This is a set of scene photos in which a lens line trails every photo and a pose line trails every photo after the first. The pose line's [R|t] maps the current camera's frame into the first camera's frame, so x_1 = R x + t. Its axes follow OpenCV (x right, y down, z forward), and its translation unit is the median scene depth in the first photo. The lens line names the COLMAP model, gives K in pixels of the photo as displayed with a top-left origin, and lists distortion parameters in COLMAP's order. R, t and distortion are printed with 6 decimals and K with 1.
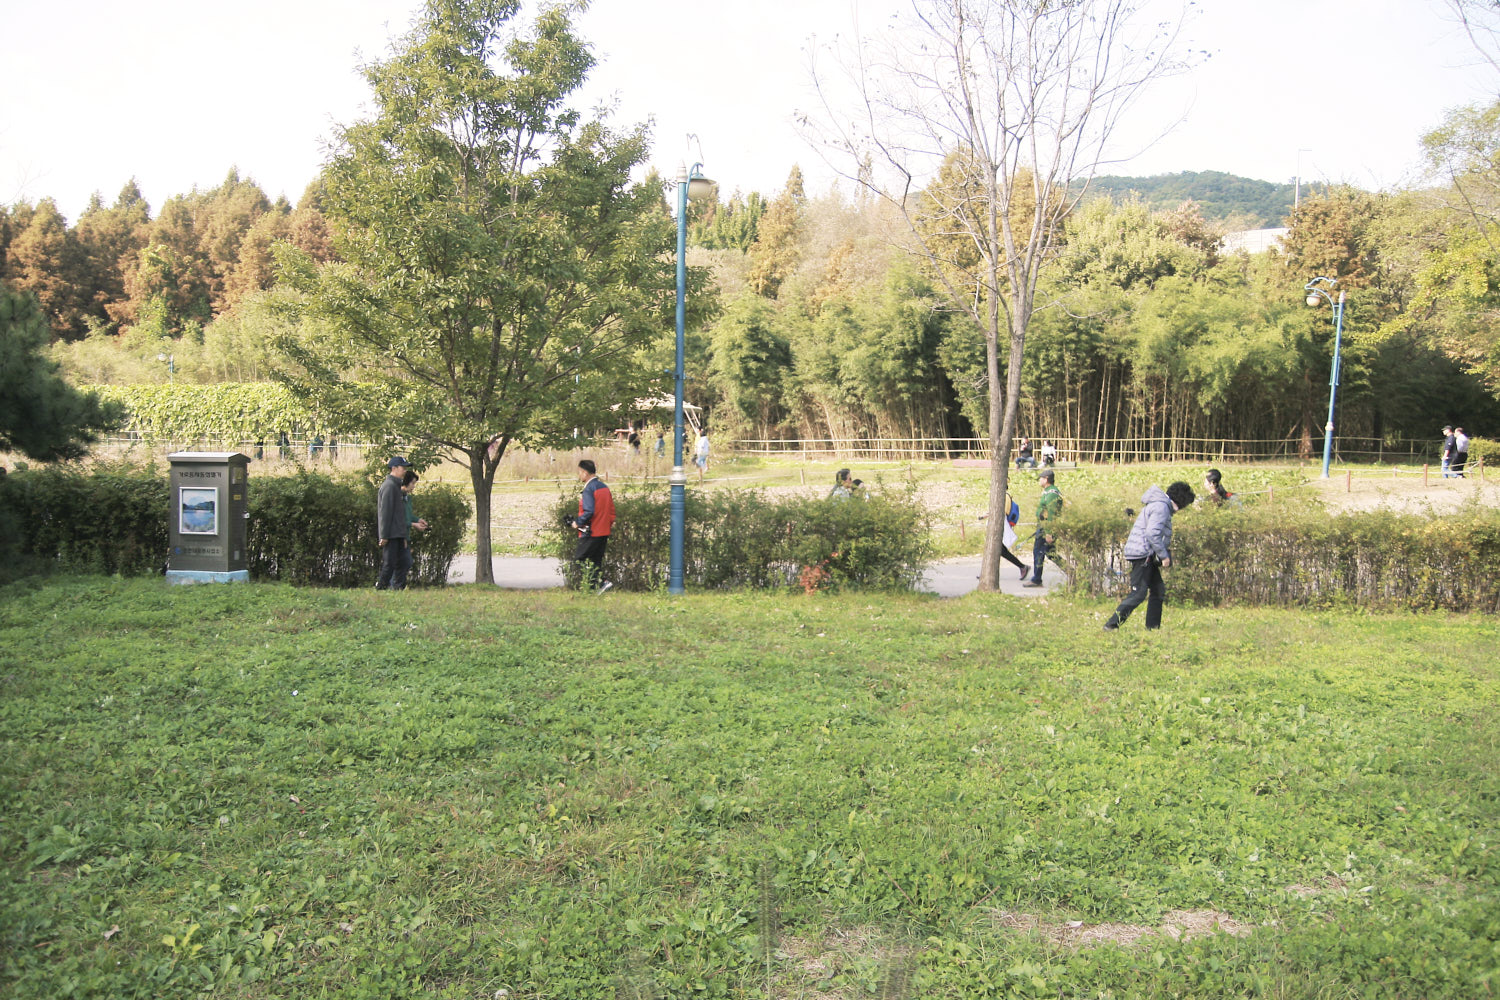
lens RADIAL K [[1158.9, 0, 750.0], [0, 1158.9, 500.0], [0, 0, 1]] dist [-0.115855, 0.101893]
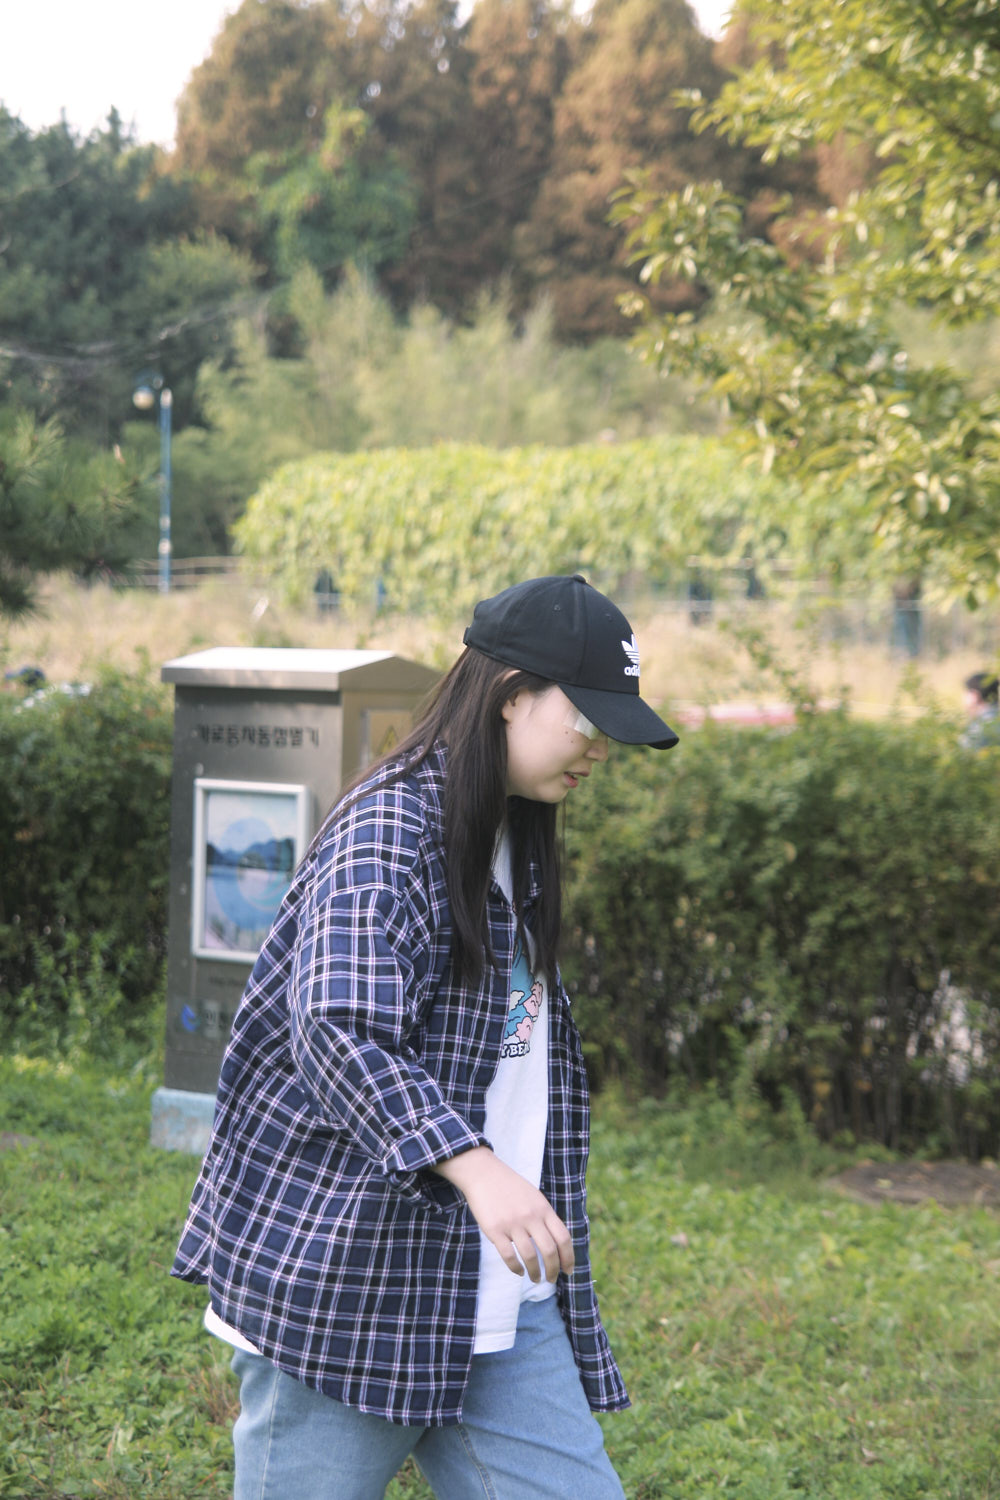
lens RADIAL K [[3224.0, 0, 500.0], [0, 3224.0, 750.0], [0, 0, 1]] dist [0.048885, 0.263264]
pose [[0.797993, 0.016156, -0.602450, 0.009986], [-0.015427, 0.999861, 0.006379, -0.019720], [0.602470, 0.004204, 0.798131, 0.347509]]
